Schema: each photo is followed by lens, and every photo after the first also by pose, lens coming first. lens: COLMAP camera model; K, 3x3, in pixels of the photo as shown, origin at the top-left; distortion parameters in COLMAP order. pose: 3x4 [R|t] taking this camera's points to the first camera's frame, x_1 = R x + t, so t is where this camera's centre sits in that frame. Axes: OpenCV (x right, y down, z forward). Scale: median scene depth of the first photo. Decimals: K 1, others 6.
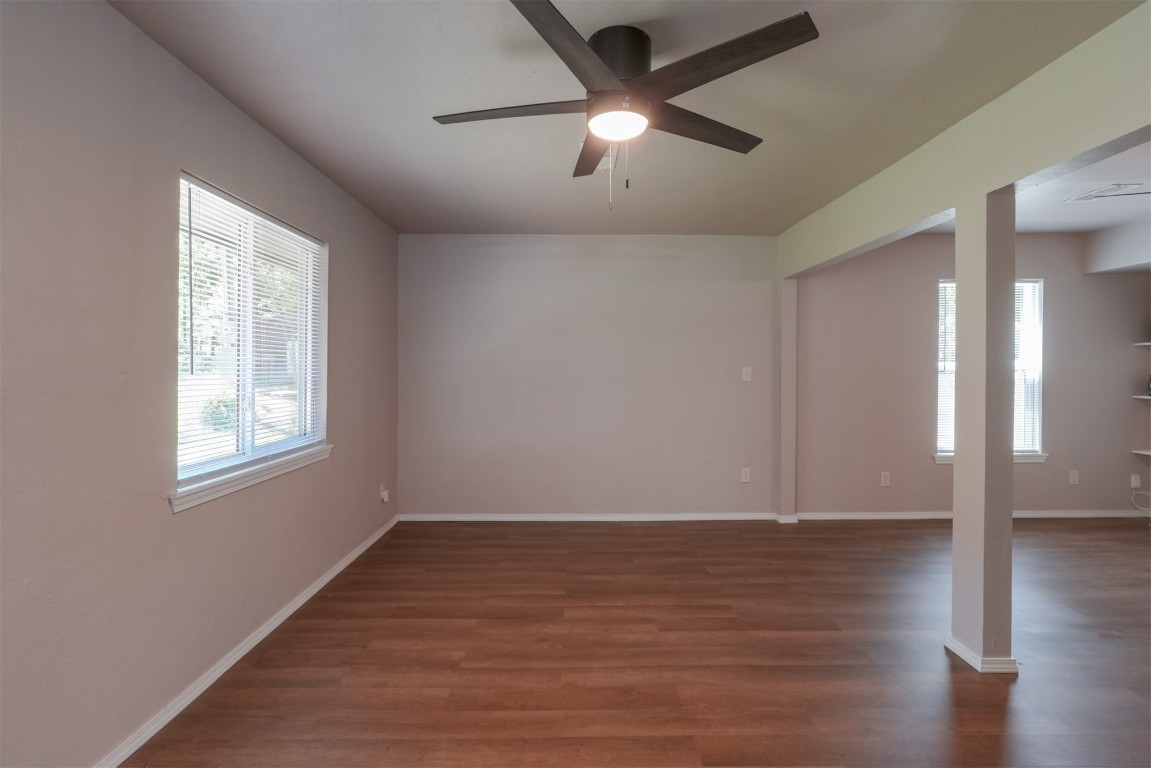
lens RADIAL K [[532.1, 0, 578.6], [0, 532.1, 373.2], [0, 0, 1]] dist [-0.002788, -0.000293]
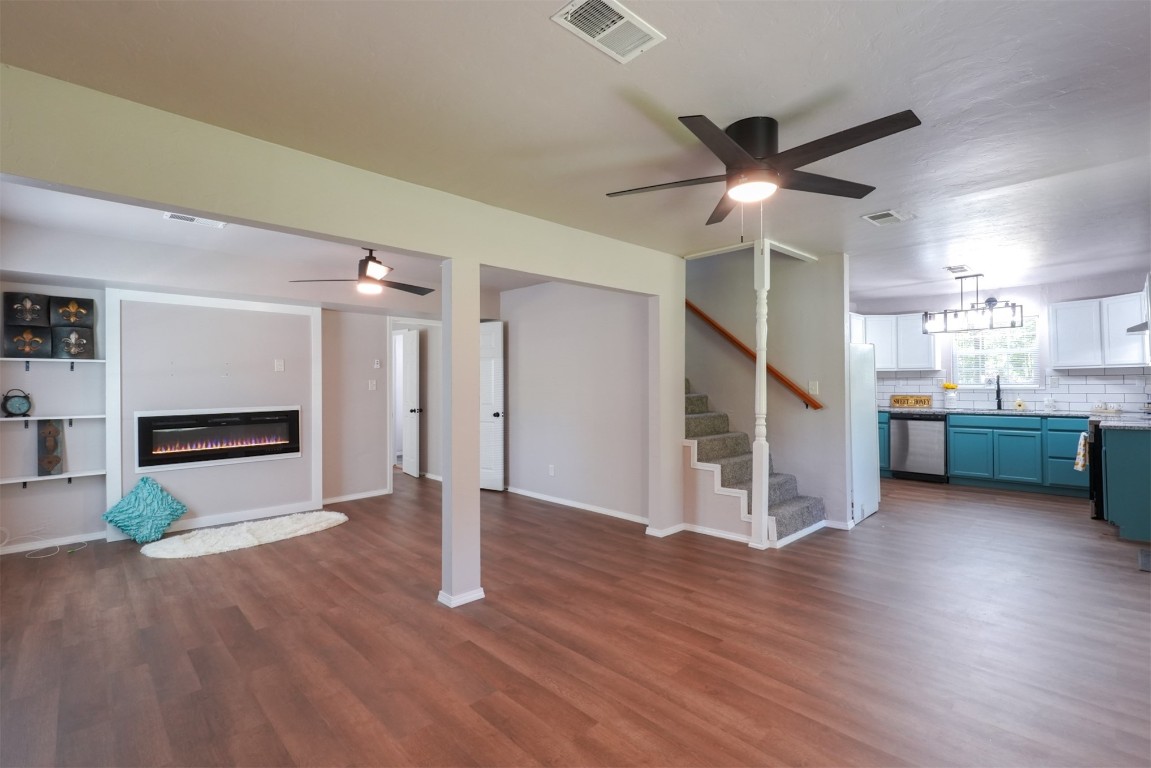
lens RADIAL K [[524.3, 0, 577.1], [0, 524.3, 381.4], [0, 0, 1]] dist [-0.002719, -0.000297]
pose [[-0.686420, 0.009943, 0.727137, -0.384880], [0.009930, 0.999941, -0.004300, -0.007965], [-0.727137, 0.004269, -0.686479, 1.537462]]
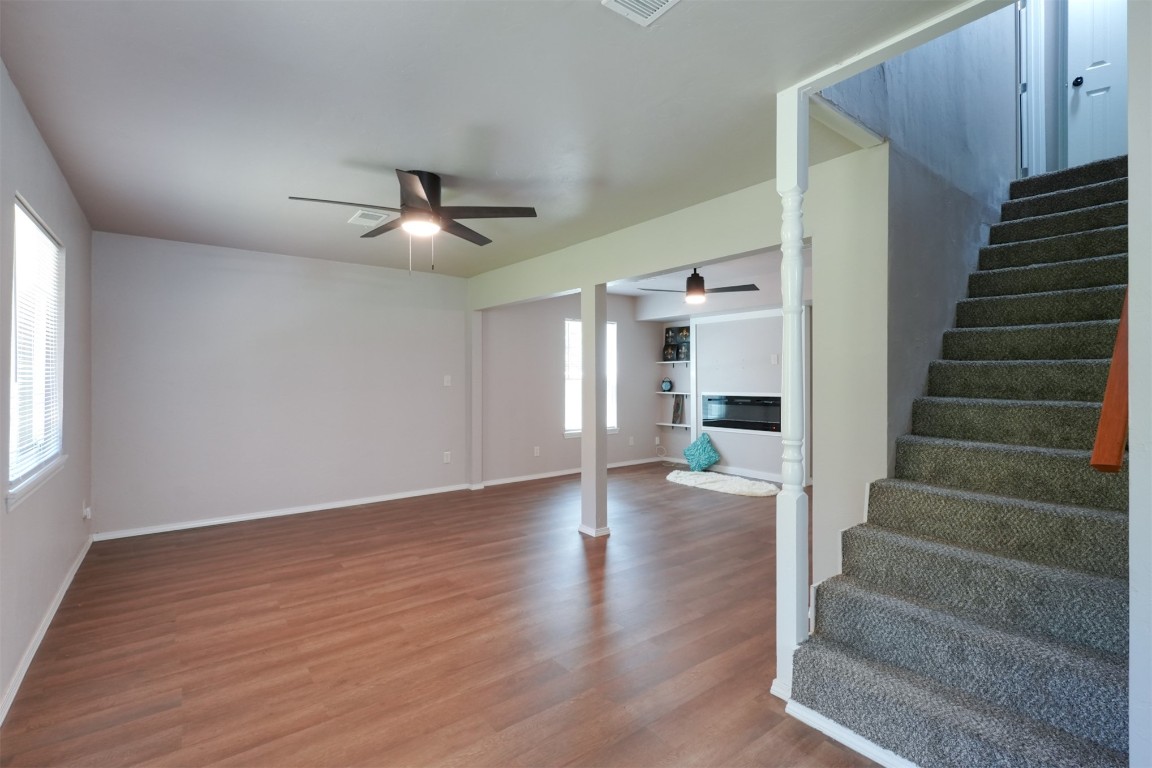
lens RADIAL K [[524.8, 0, 577.6], [0, 524.8, 381.4], [0, 0, 1]] dist [-0.002719, -0.000297]
pose [[0.798164, -0.005796, 0.602412, -0.361674], [0.003921, 0.999983, 0.004426, -0.001576], [-0.602428, -0.001171, 0.798173, -0.397247]]
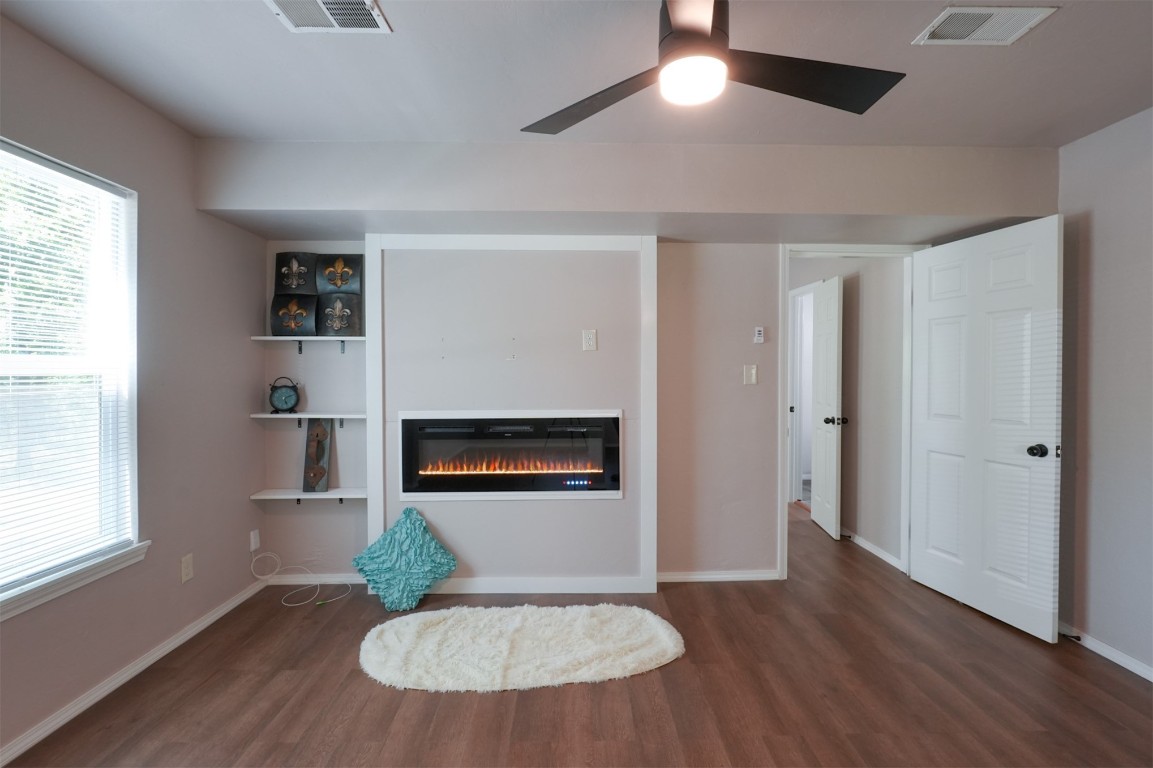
lens RADIAL K [[525.2, 0, 578.1], [0, 525.2, 381.4], [0, 0, 1]] dist [-0.002719, -0.000297]
pose [[-0.002856, -0.008109, 0.999963, 0.661571], [0.003773, 0.999960, 0.008119, -0.005869], [-0.999989, 0.003796, -0.002826, 1.022337]]
